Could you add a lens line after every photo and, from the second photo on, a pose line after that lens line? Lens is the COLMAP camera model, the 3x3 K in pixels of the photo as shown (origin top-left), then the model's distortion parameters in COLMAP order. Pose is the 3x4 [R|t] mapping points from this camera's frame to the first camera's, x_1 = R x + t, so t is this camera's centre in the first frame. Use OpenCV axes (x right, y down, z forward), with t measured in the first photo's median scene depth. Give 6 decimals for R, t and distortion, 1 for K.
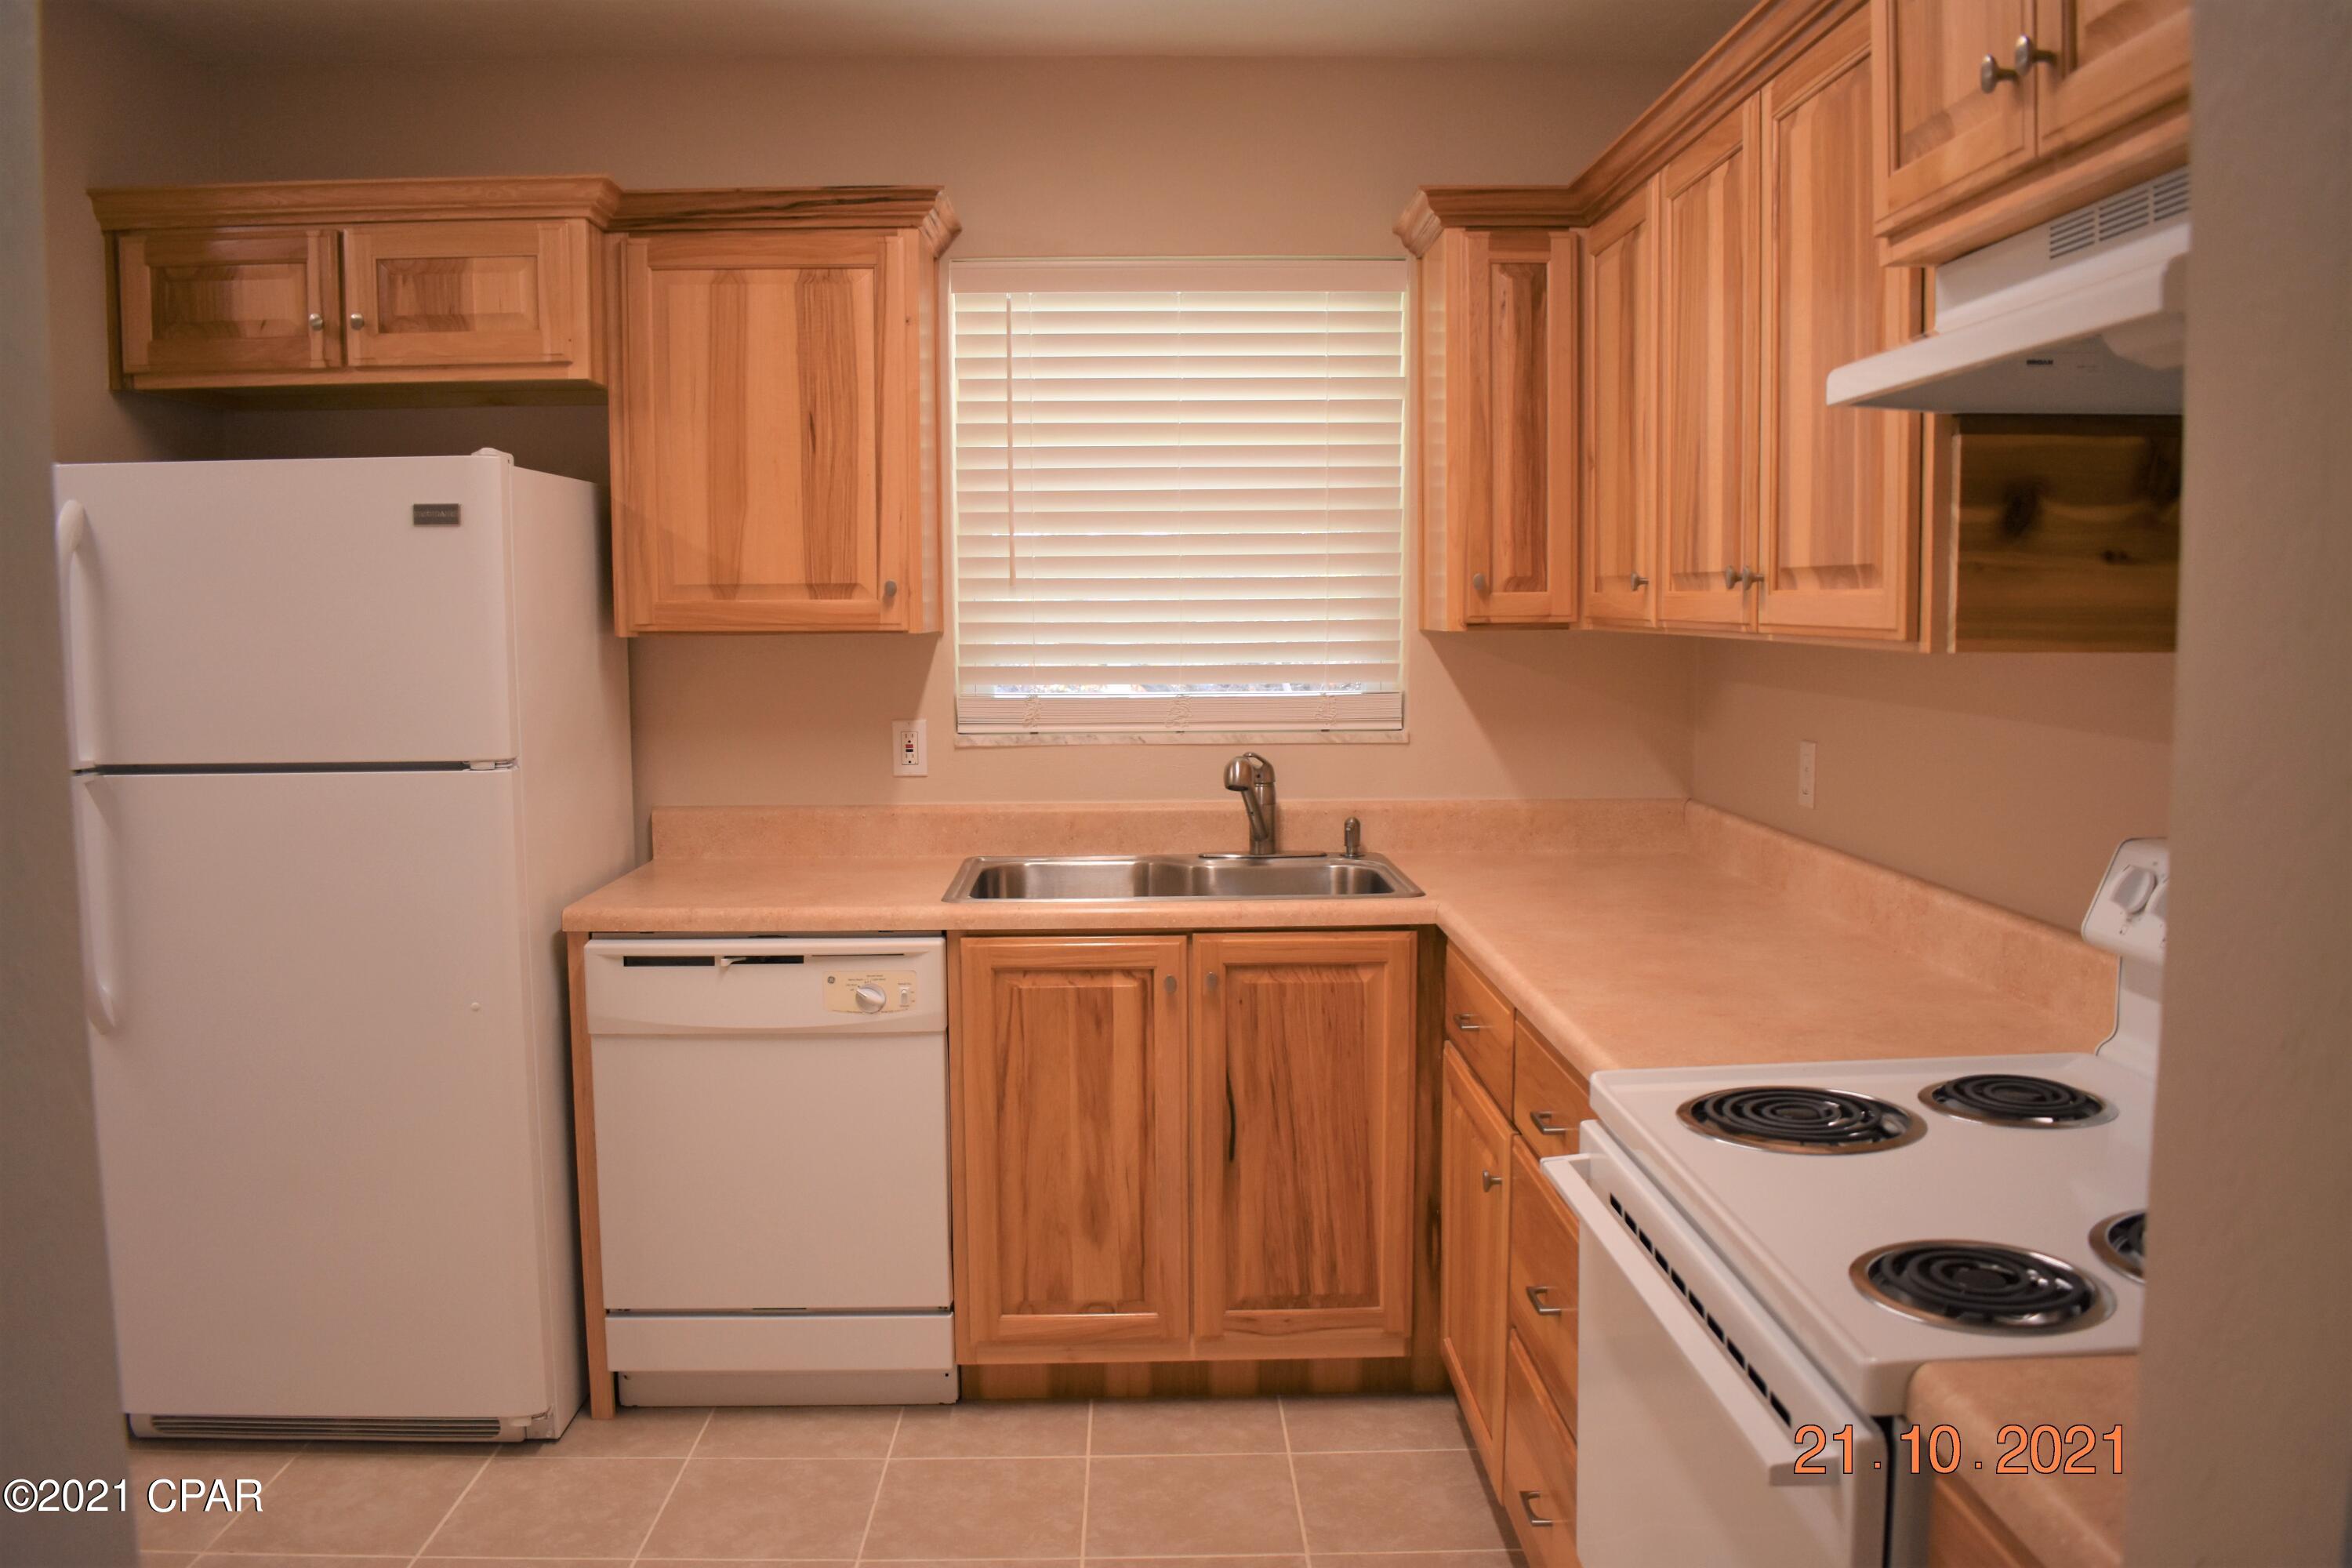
lens RADIAL K [[1837.8, 0, 1175.8], [0, 1837.8, 786.4], [0, 0, 1]] dist [-0.089856, 0.006942]
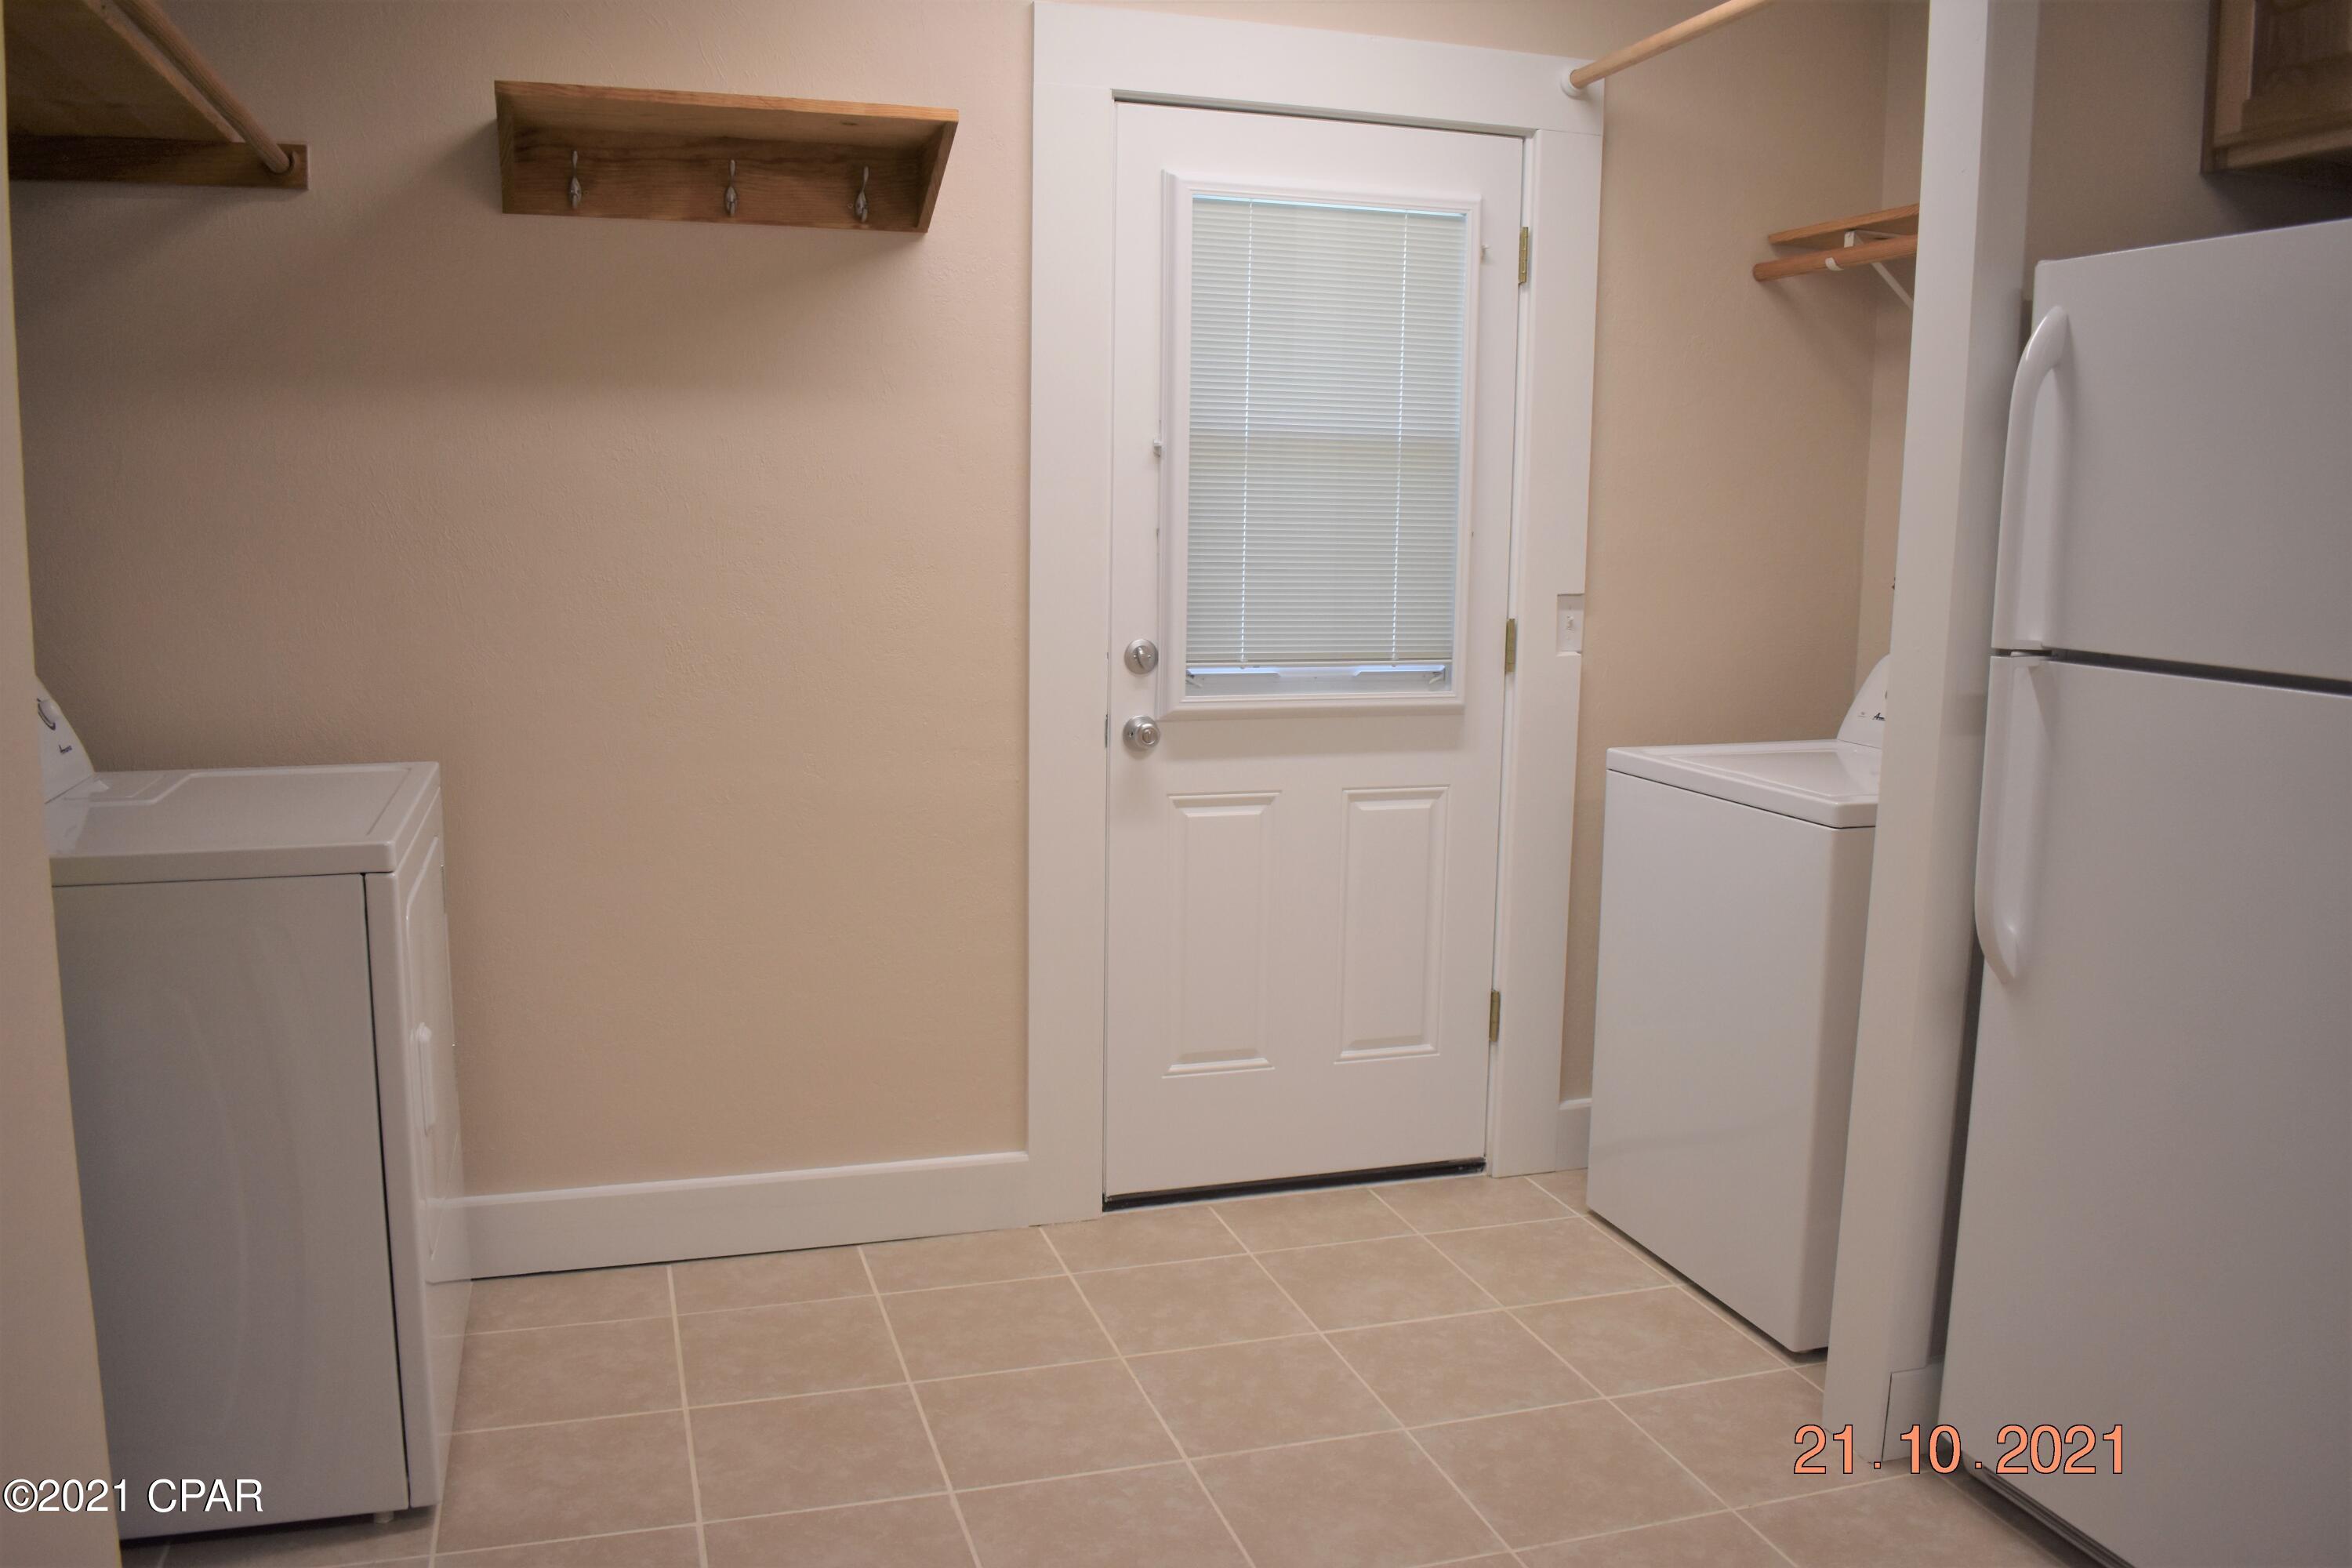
lens RADIAL K [[1837.8, 0, 1178.3], [0, 1837.8, 786.8], [0, 0, 1]] dist [-0.089856, 0.006942]
pose [[0.293466, 0.161954, -0.942151, 0.032790], [-0.120189, 0.983976, 0.131707, -0.009168], [0.948384, 0.074585, 0.308228, 0.365065]]
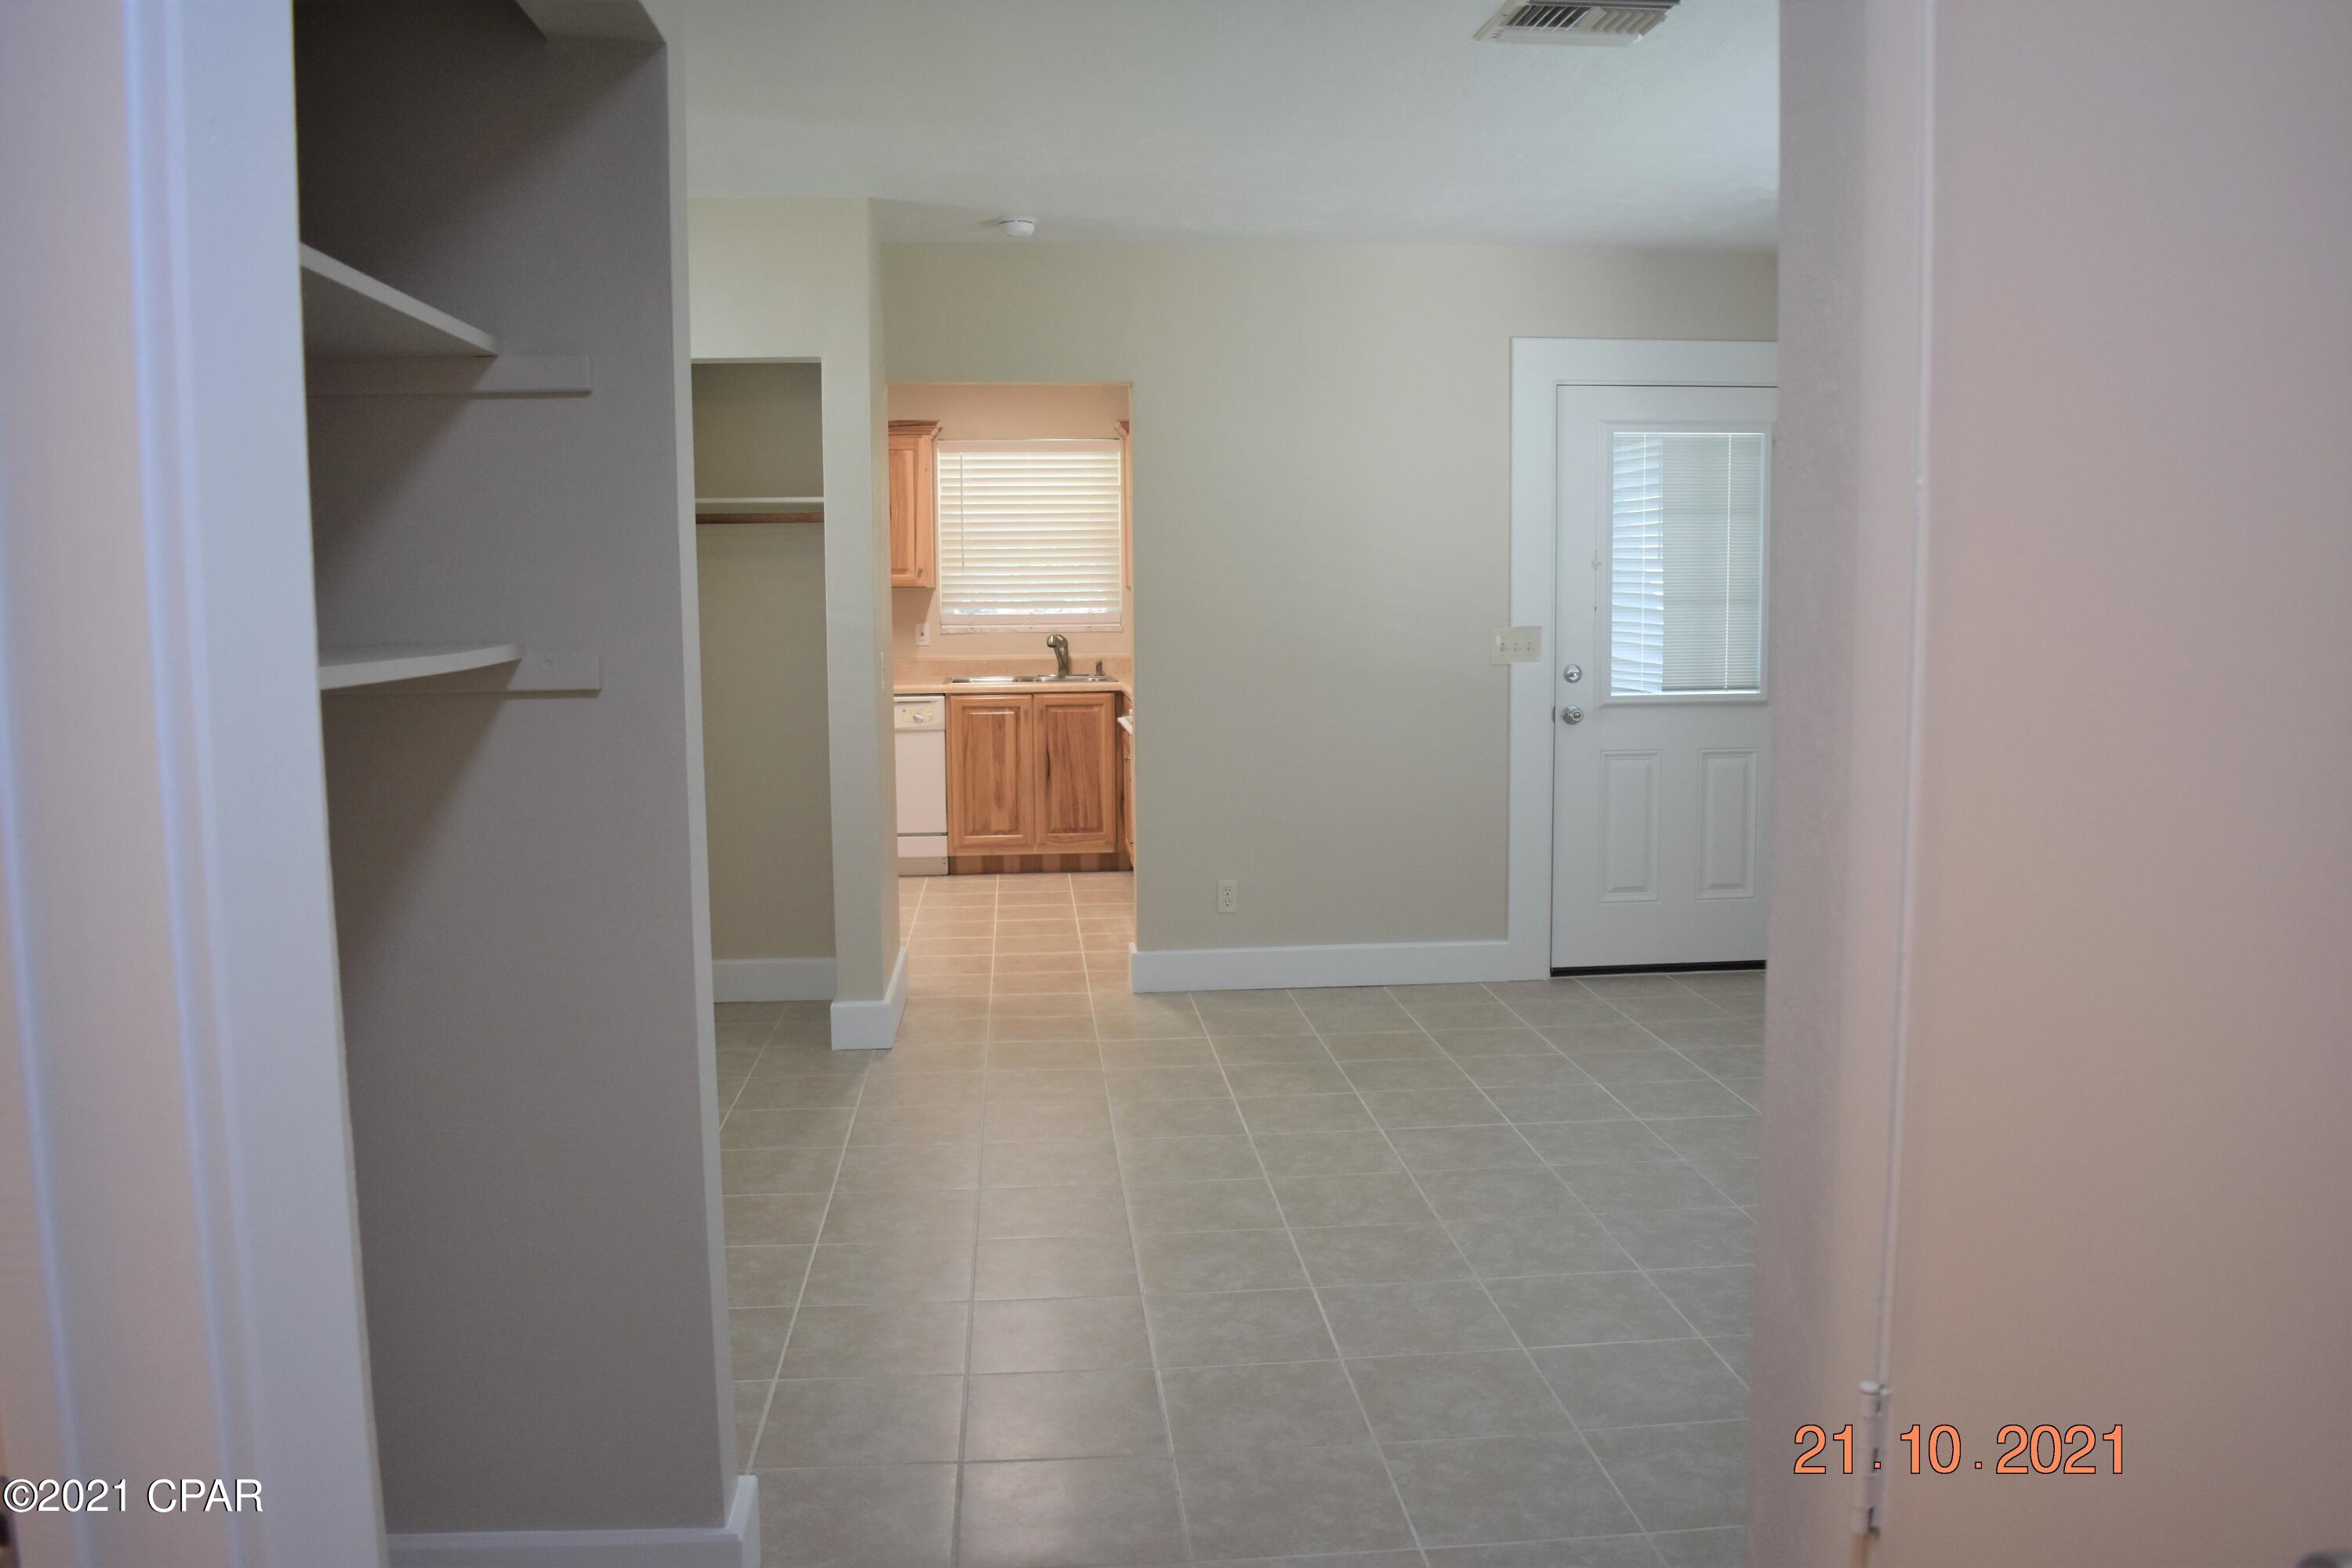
lens RADIAL K [[1837.8, 0, 1176.3], [0, 1837.8, 790.5], [0, 0, 1]] dist [-0.089856, 0.006942]
pose [[0.997790, -0.007686, 0.066001, 0.039126], [0.006769, 0.999878, 0.014106, 0.184829], [-0.066101, -0.013628, 0.997720, -1.763298]]
